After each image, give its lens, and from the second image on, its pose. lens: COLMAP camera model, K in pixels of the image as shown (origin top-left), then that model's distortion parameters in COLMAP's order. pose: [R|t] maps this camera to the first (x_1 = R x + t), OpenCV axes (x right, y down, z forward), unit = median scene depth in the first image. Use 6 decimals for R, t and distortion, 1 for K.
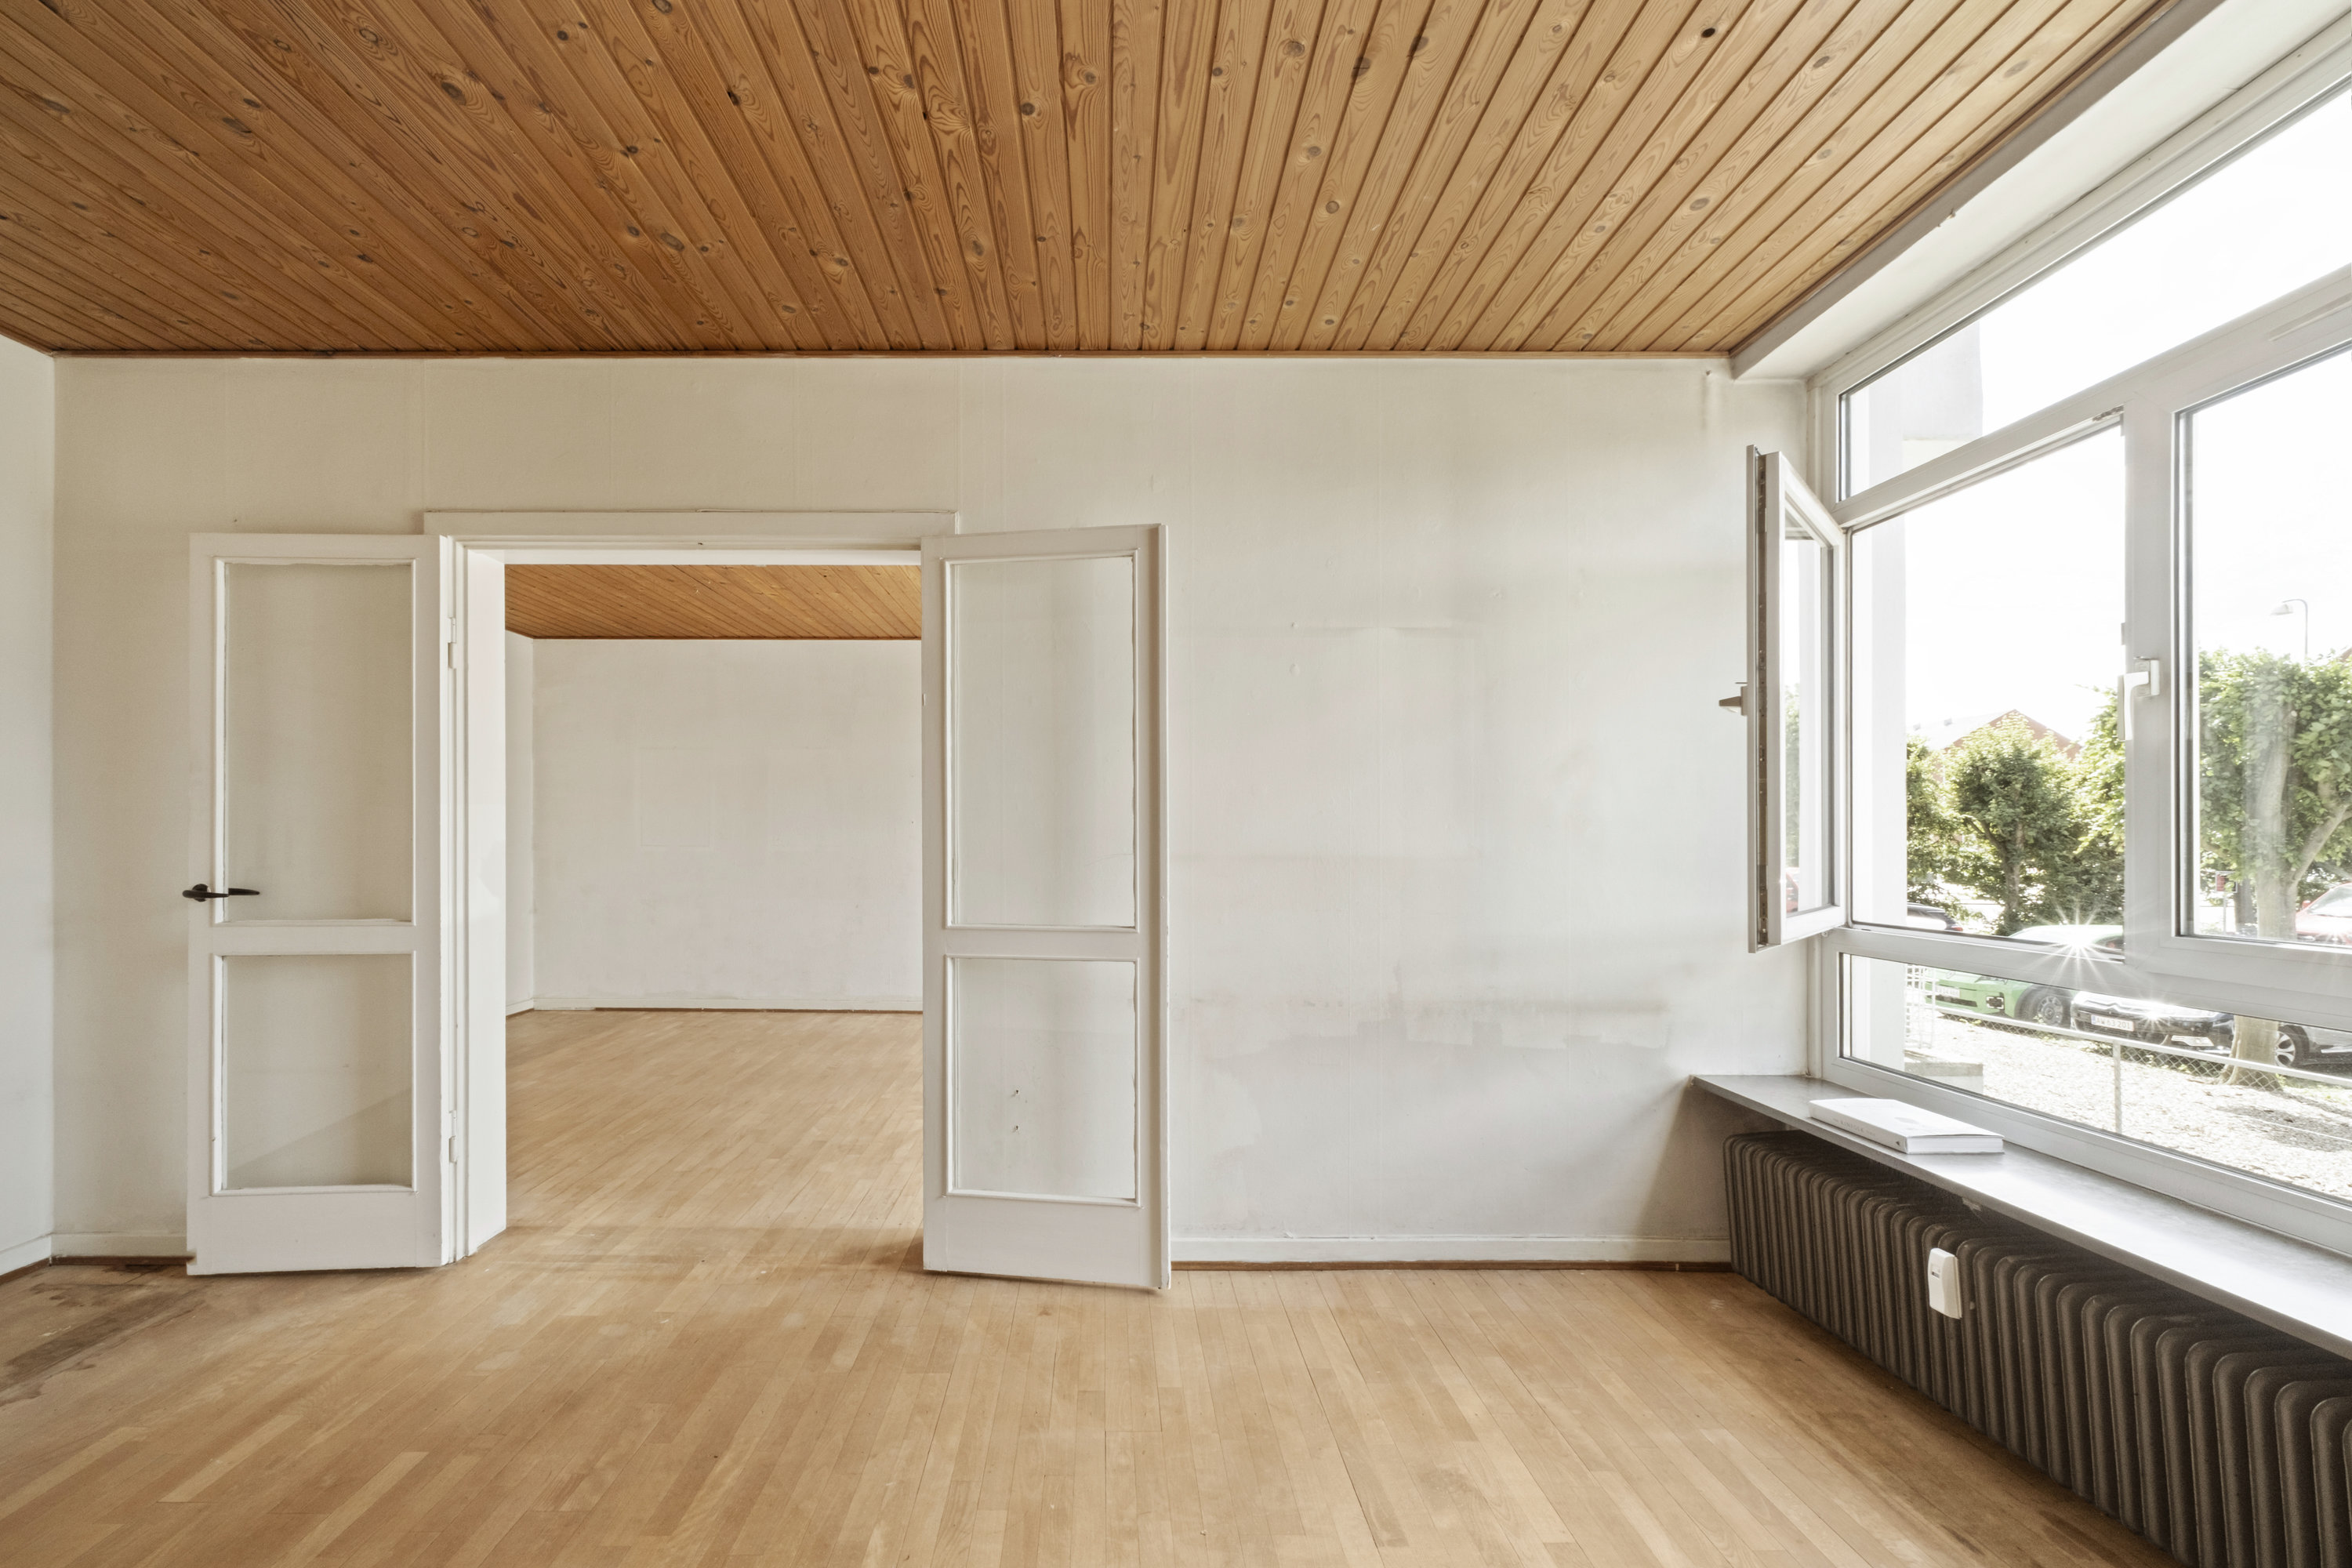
lens RADIAL K [[1011.2, 0, 1097.0], [0, 1011.2, 844.2], [0, 0, 1]] dist [0.007629, -0.000035]
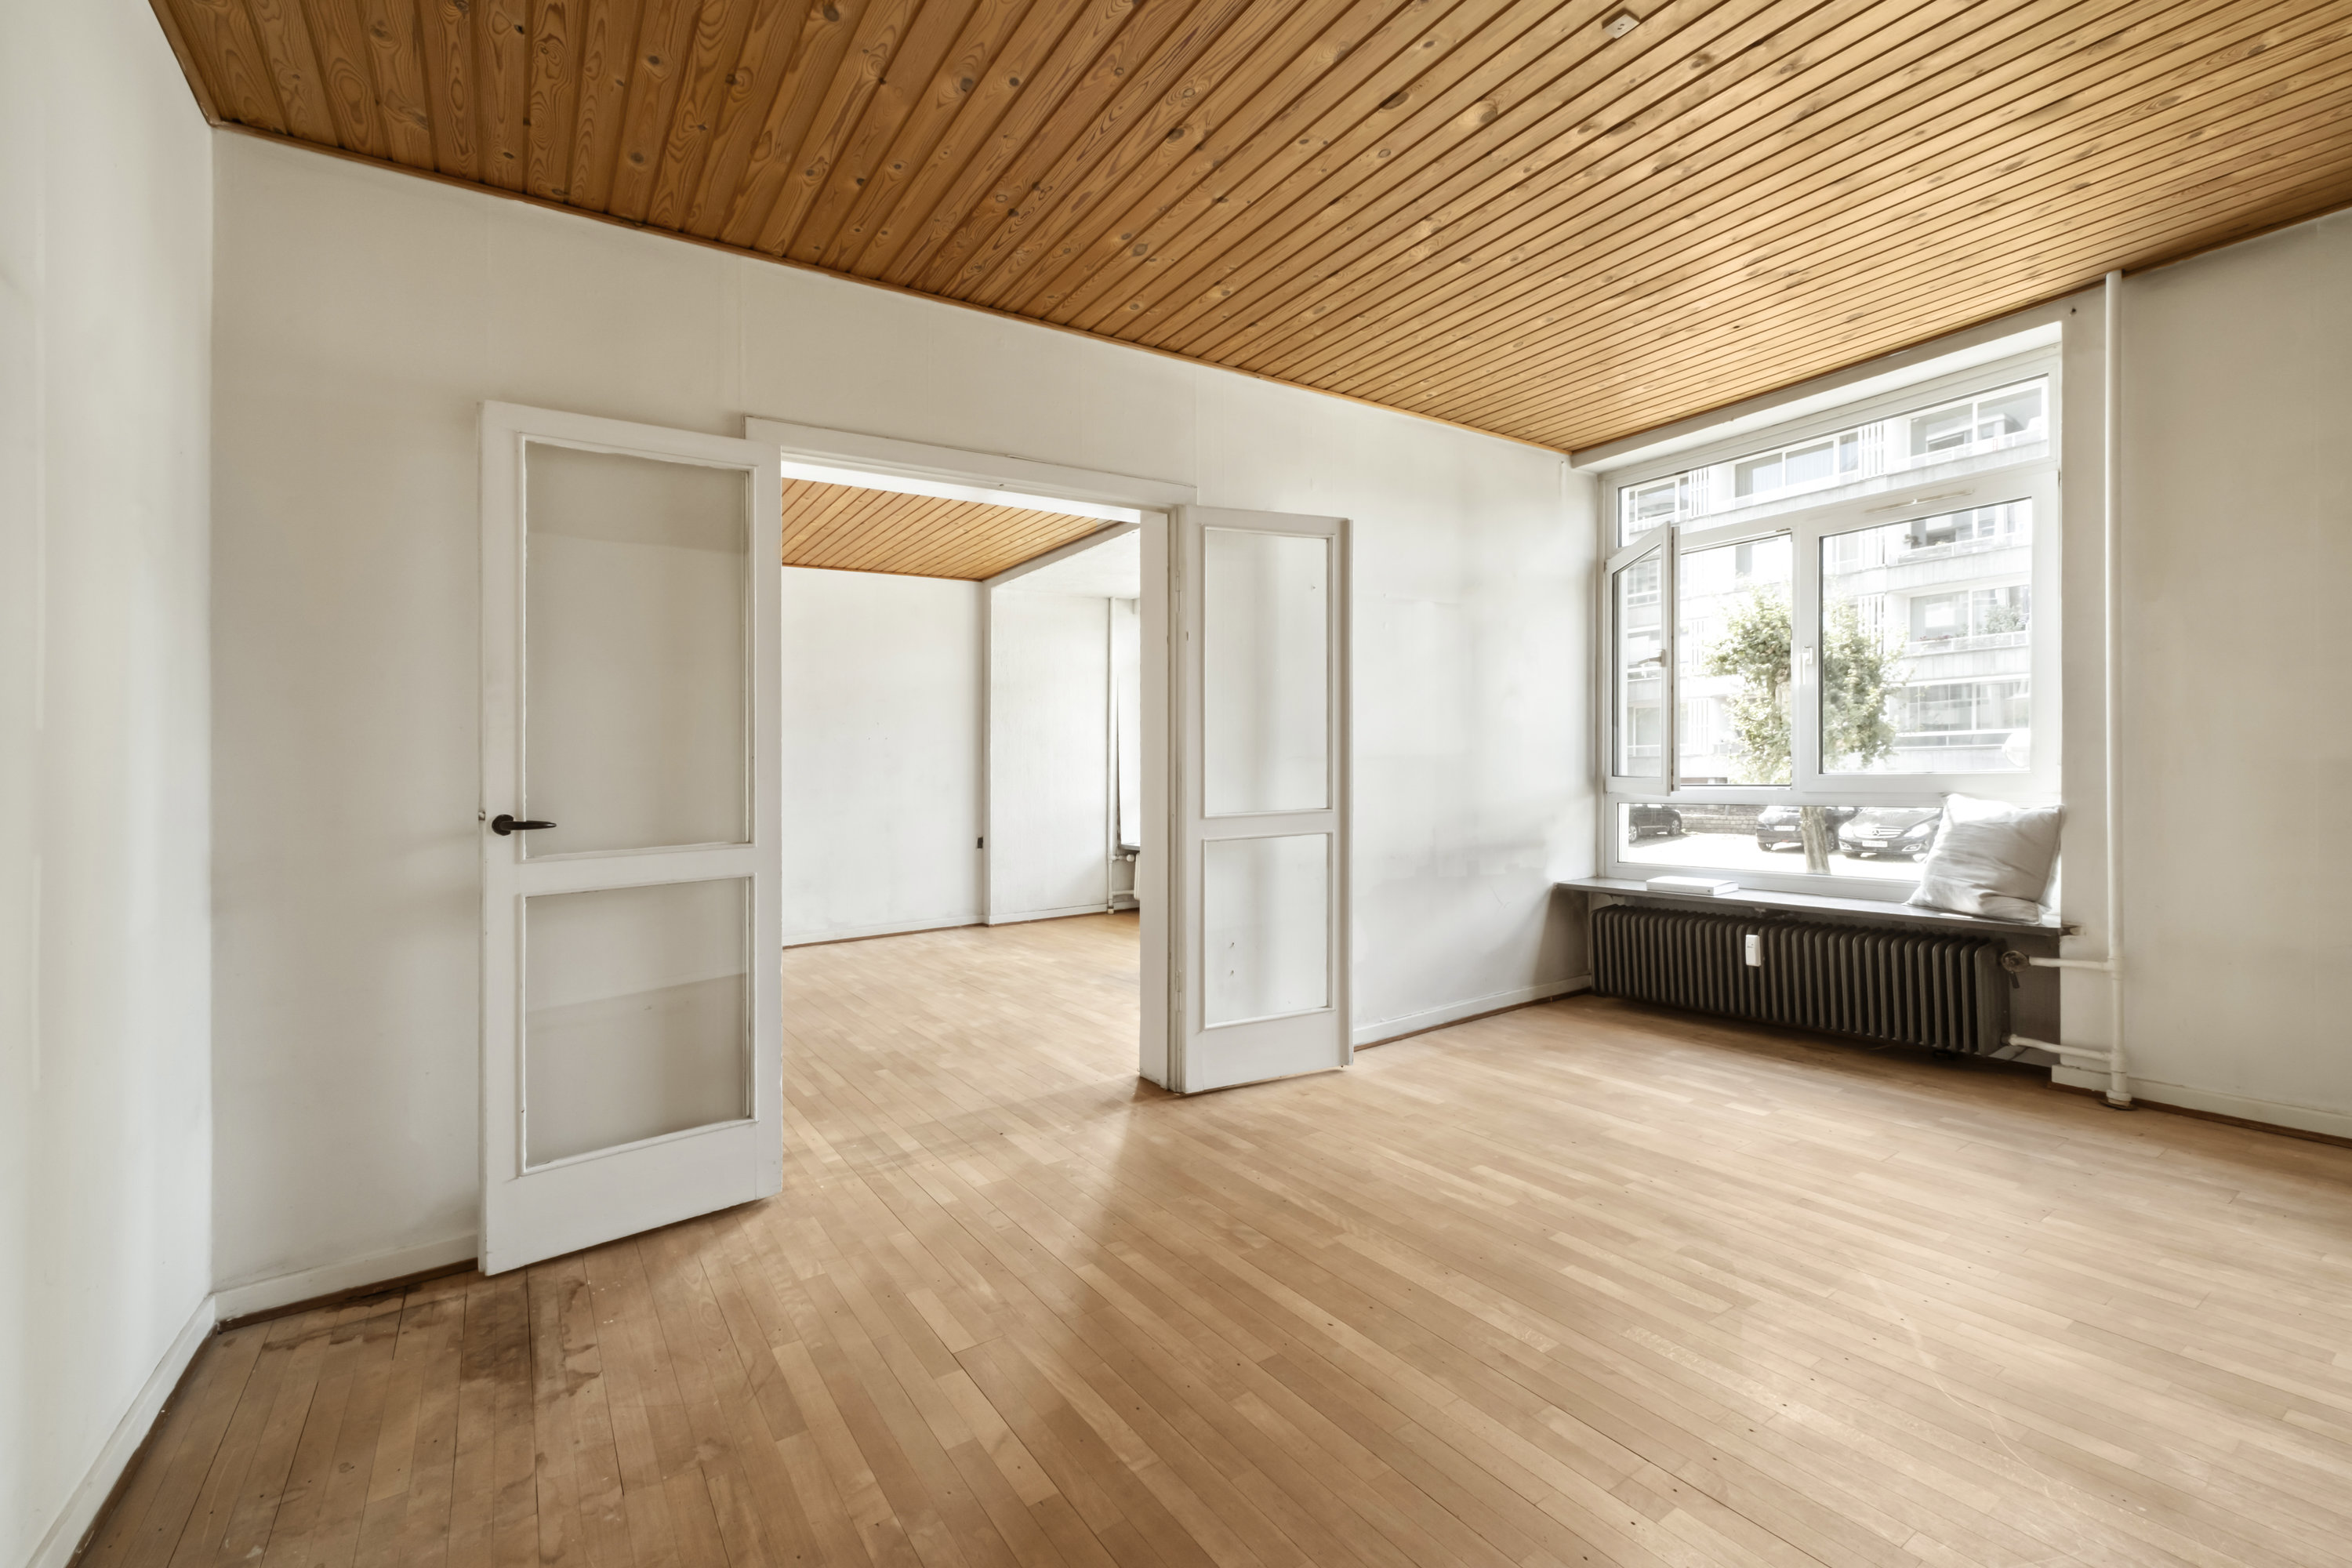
lens RADIAL K [[1012.6, 0, 1176.0], [0, 1012.6, 784.0], [0, 0, 1]] dist [0.000995, 0.000182]
pose [[0.824660, -0.036324, 0.564462, -0.897001], [0.029484, 0.999340, 0.021235, 0.012500], [-0.564860, -0.000869, 0.825186, -0.020421]]
